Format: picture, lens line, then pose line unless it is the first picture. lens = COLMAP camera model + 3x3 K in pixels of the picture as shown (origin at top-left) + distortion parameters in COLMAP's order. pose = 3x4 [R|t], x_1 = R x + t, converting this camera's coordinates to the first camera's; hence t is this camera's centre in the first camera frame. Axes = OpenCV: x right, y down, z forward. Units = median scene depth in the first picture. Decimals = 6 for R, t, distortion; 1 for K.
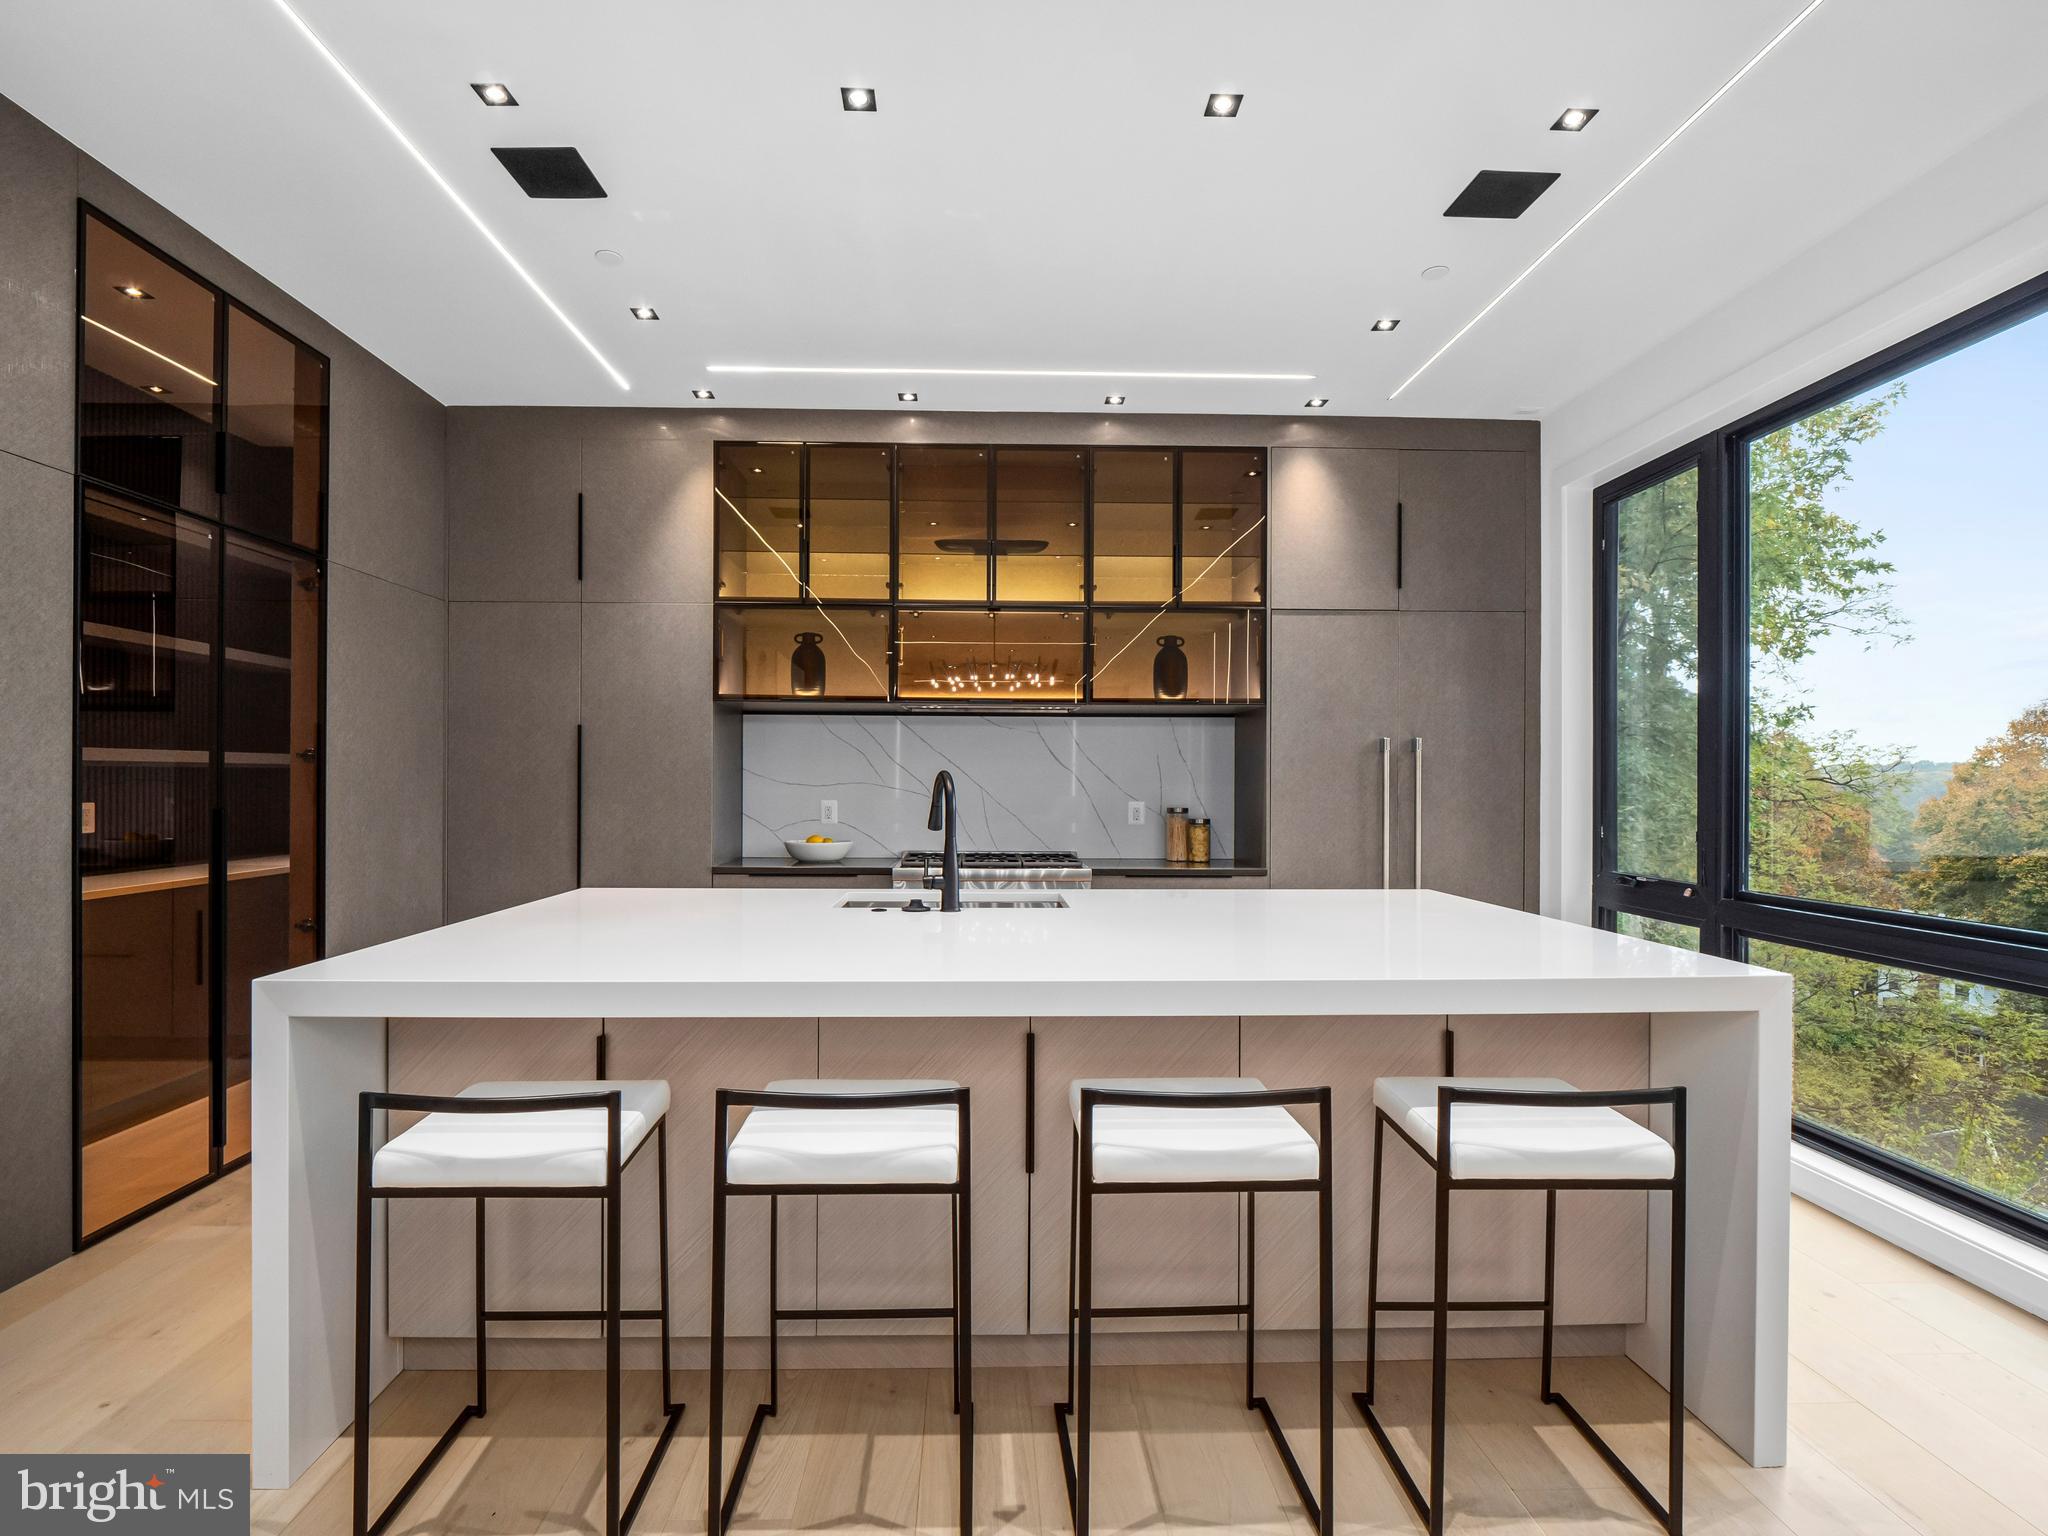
lens RADIAL K [[988.9, 0, 1014.7], [0, 988.9, 778.1], [0, 0, 1]] dist [-0.010220, -0.000186]
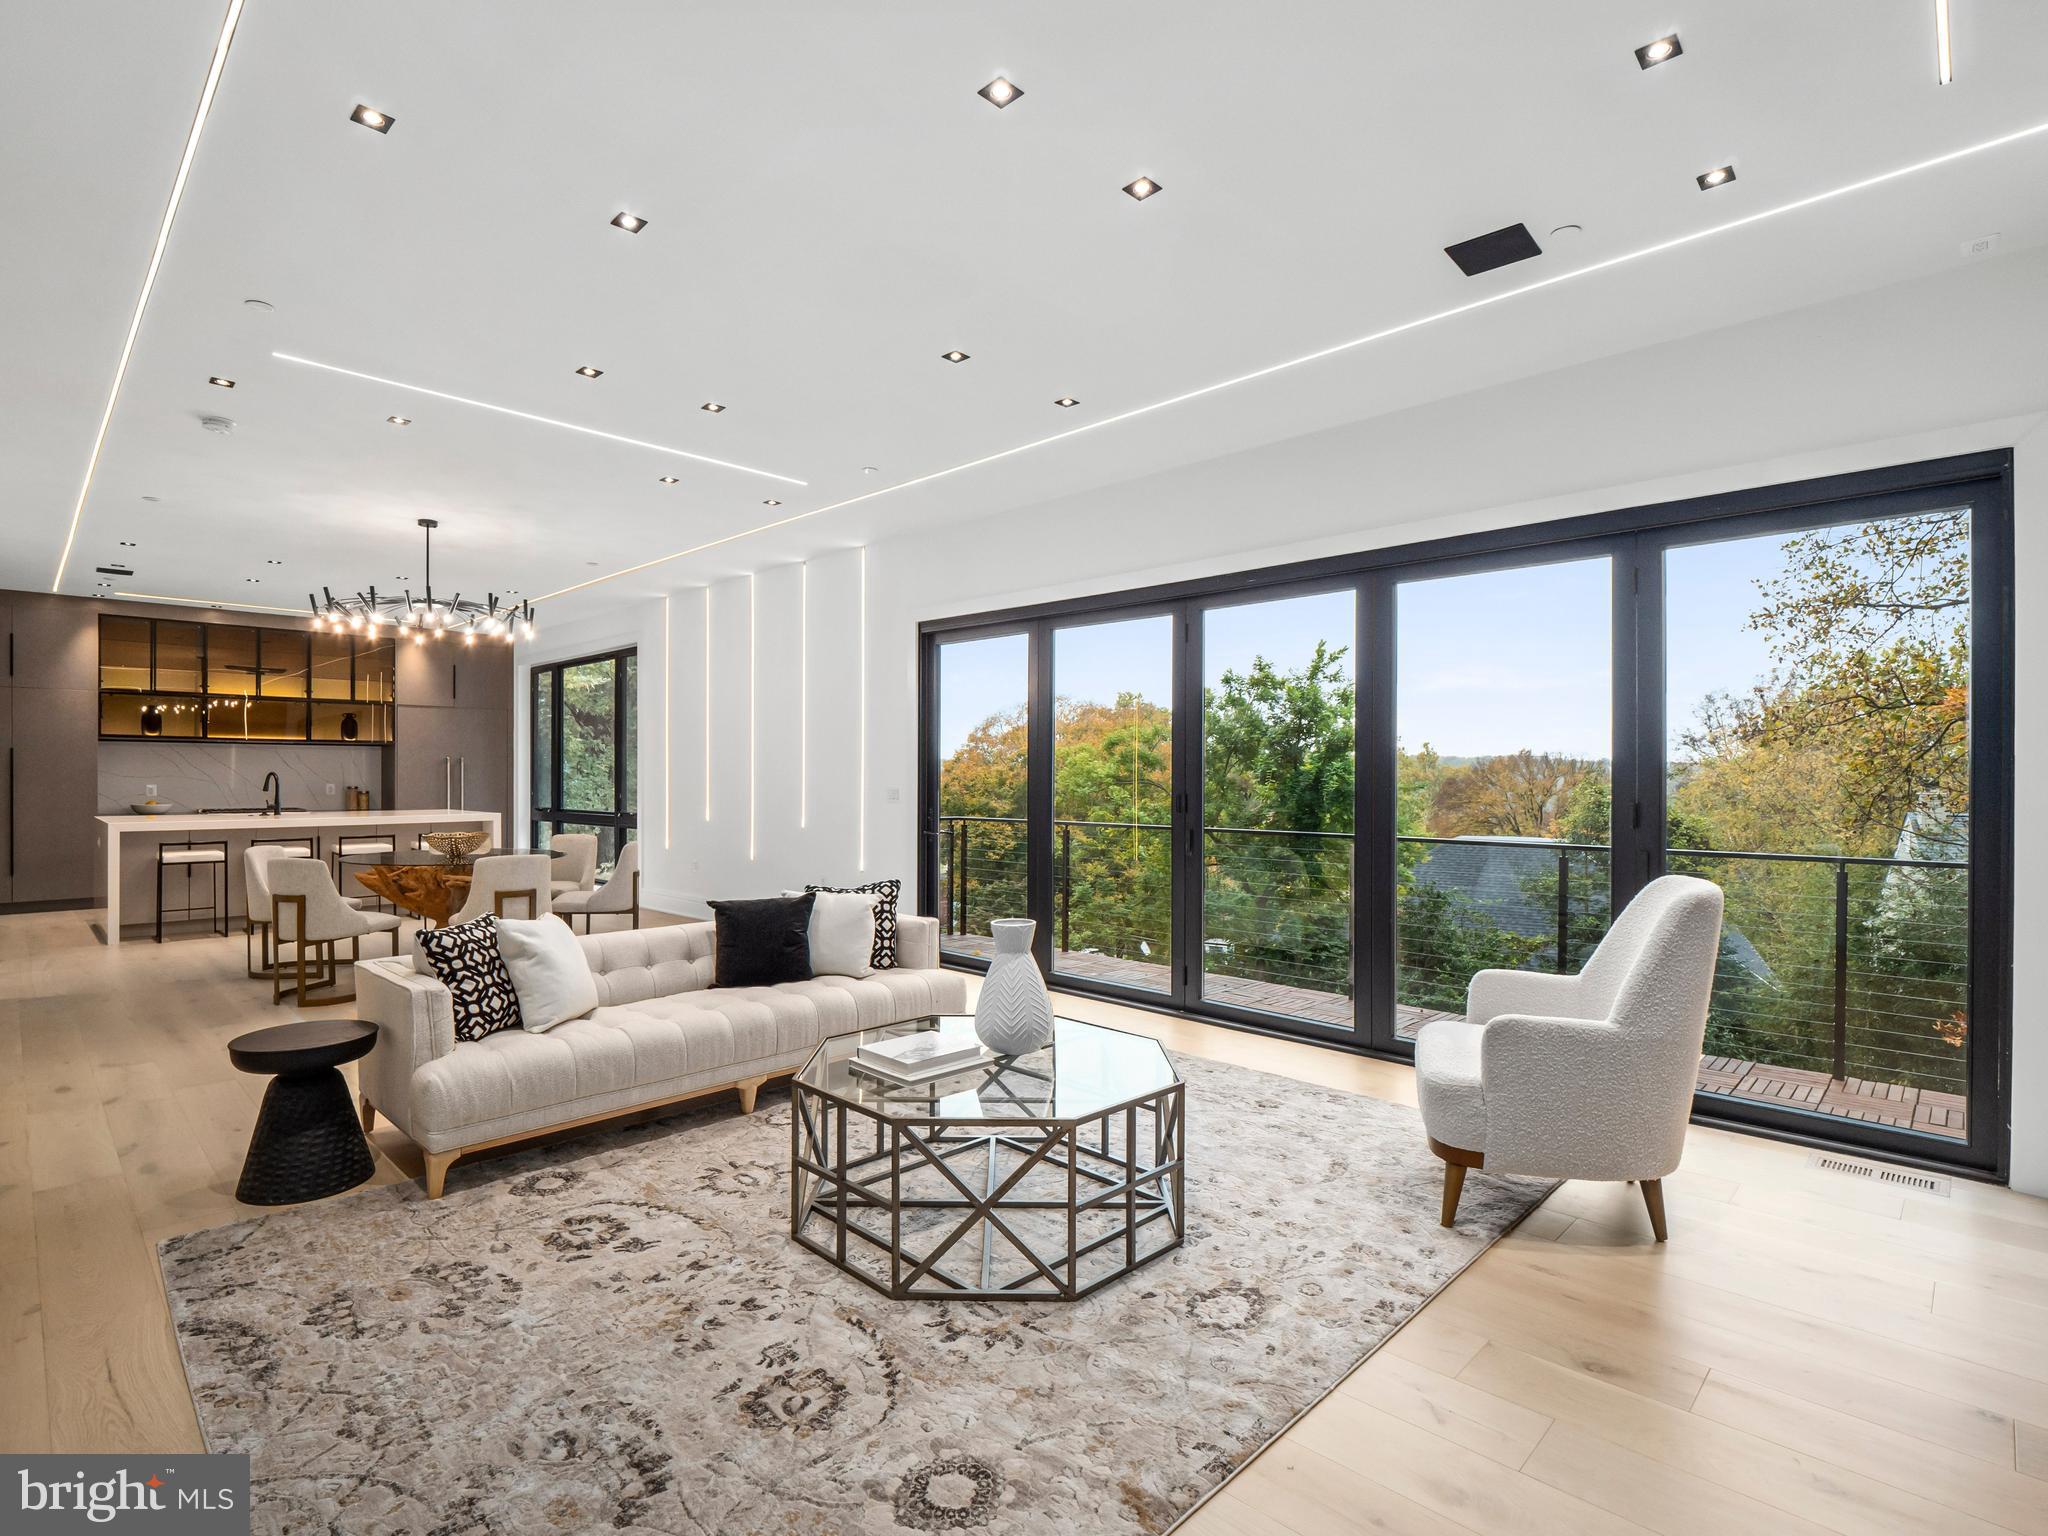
lens RADIAL K [[988.9, 0, 981.7], [0, 988.9, 790.2], [0, 0, 1]] dist [-0.010220, -0.000186]
pose [[0.730803, -0.012735, 0.682469, -0.353524], [-0.001491, 0.999794, 0.020254, -0.010259], [-0.682586, -0.015819, 0.730634, -1.793326]]
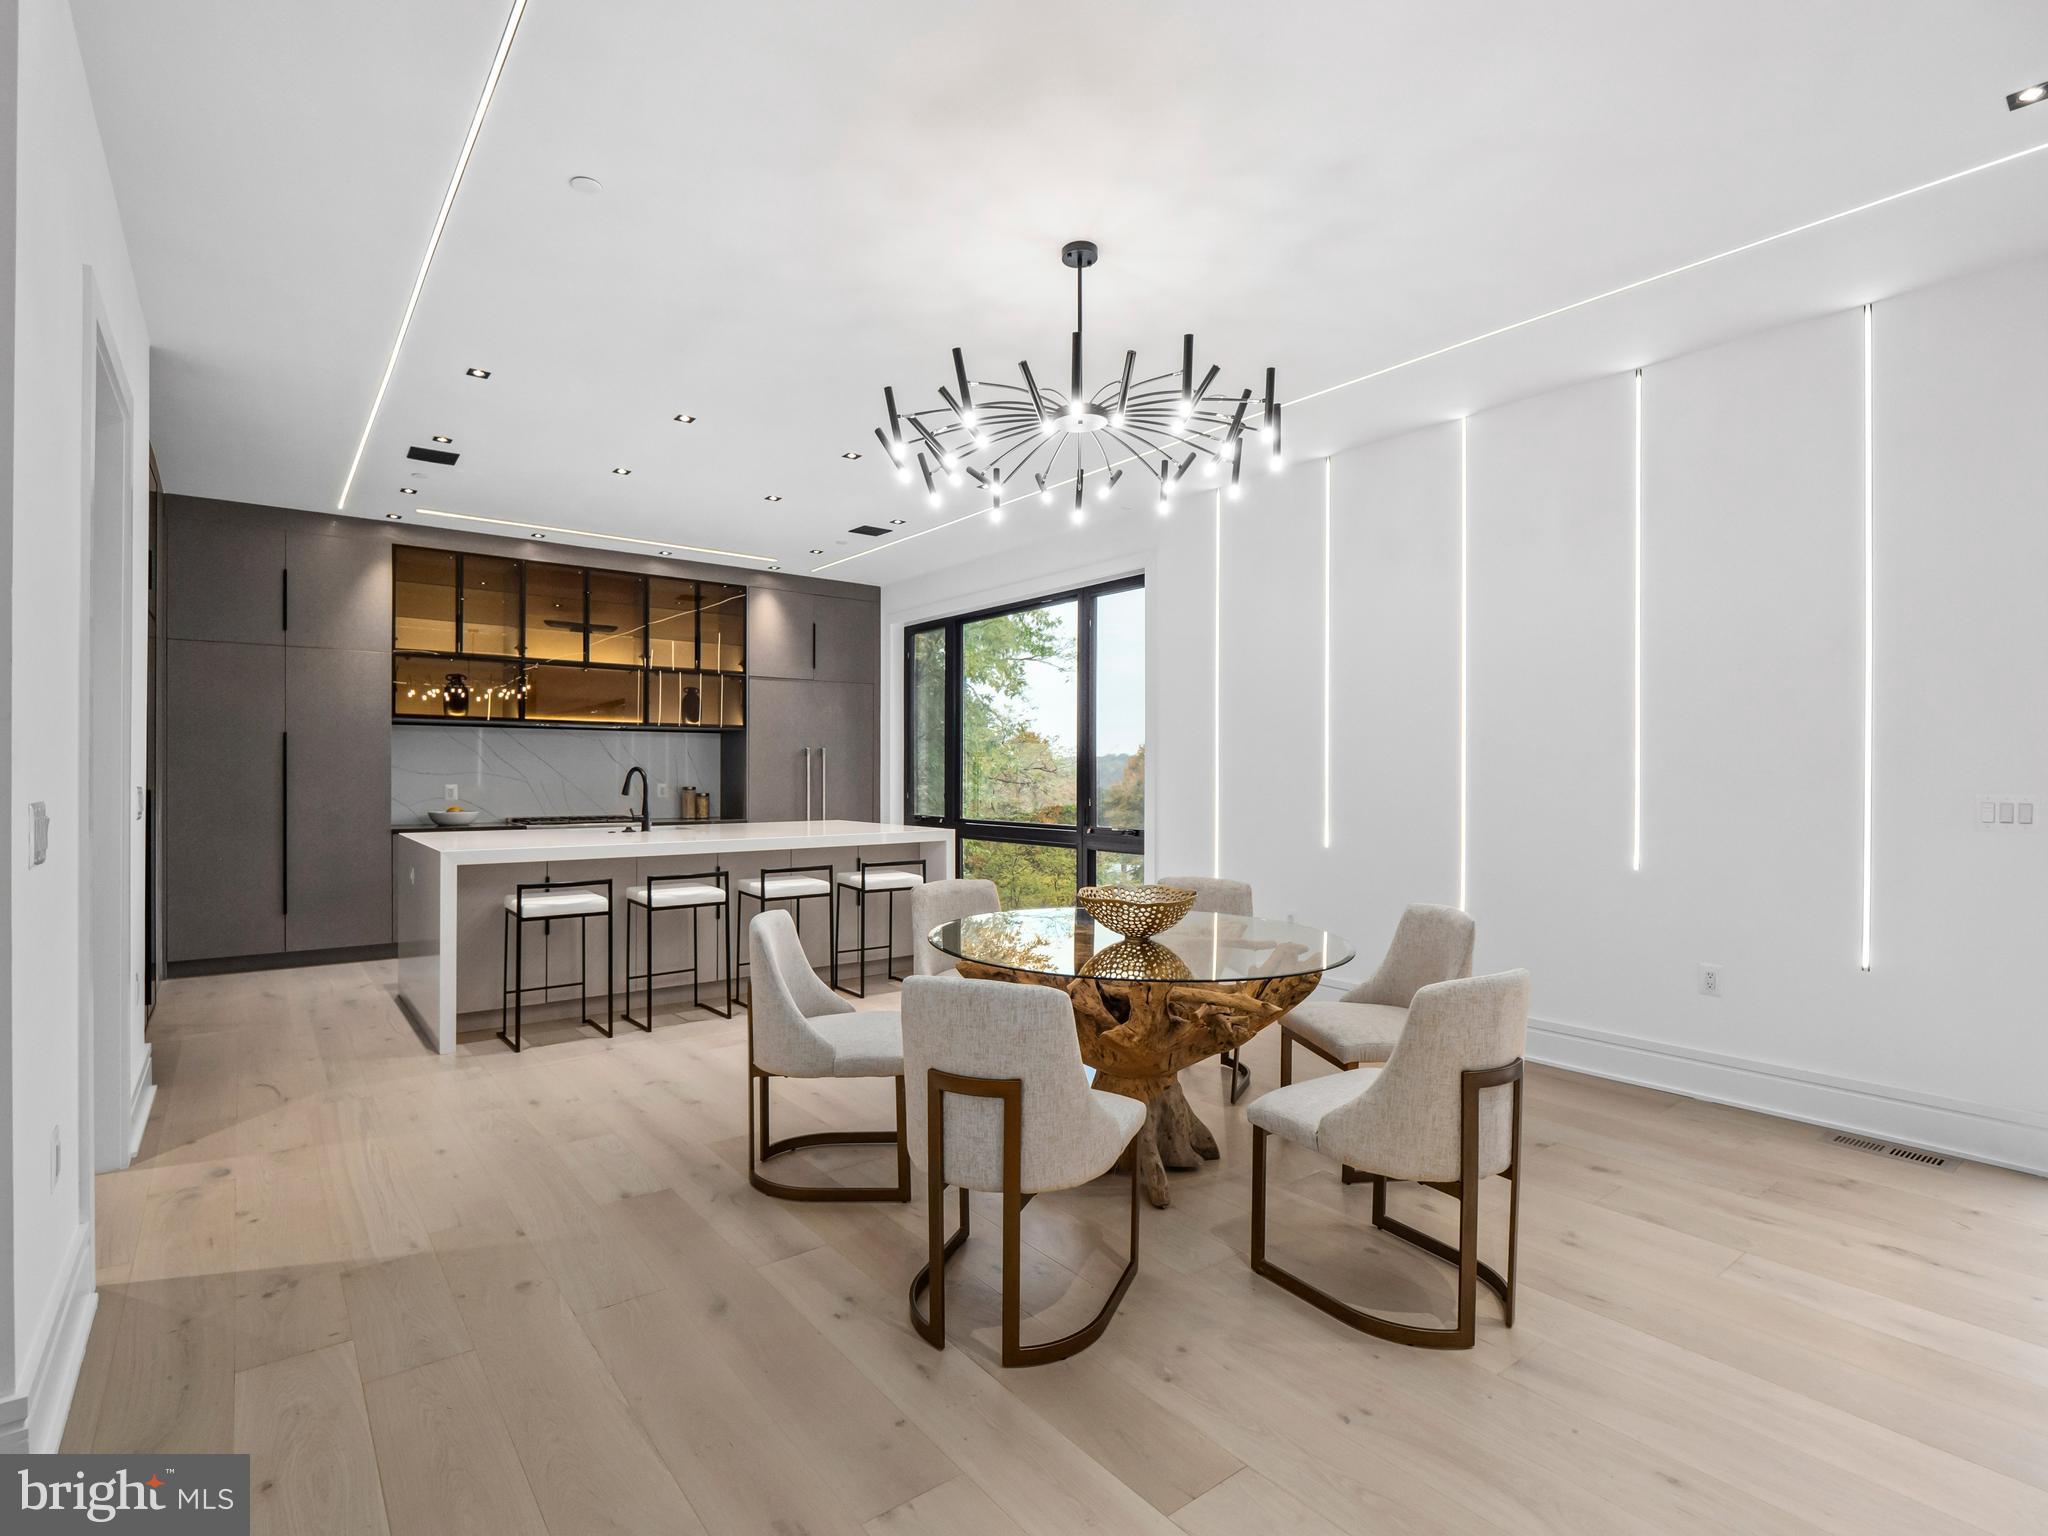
lens RADIAL K [[988.9, 0, 986.4], [0, 988.9, 787.4], [0, 0, 1]] dist [-0.010220, -0.000186]
pose [[0.819932, -0.010698, 0.572361, -0.417973], [-0.000959, 0.999798, 0.020062, -0.003876], [-0.572460, -0.016998, 0.819756, -0.729347]]
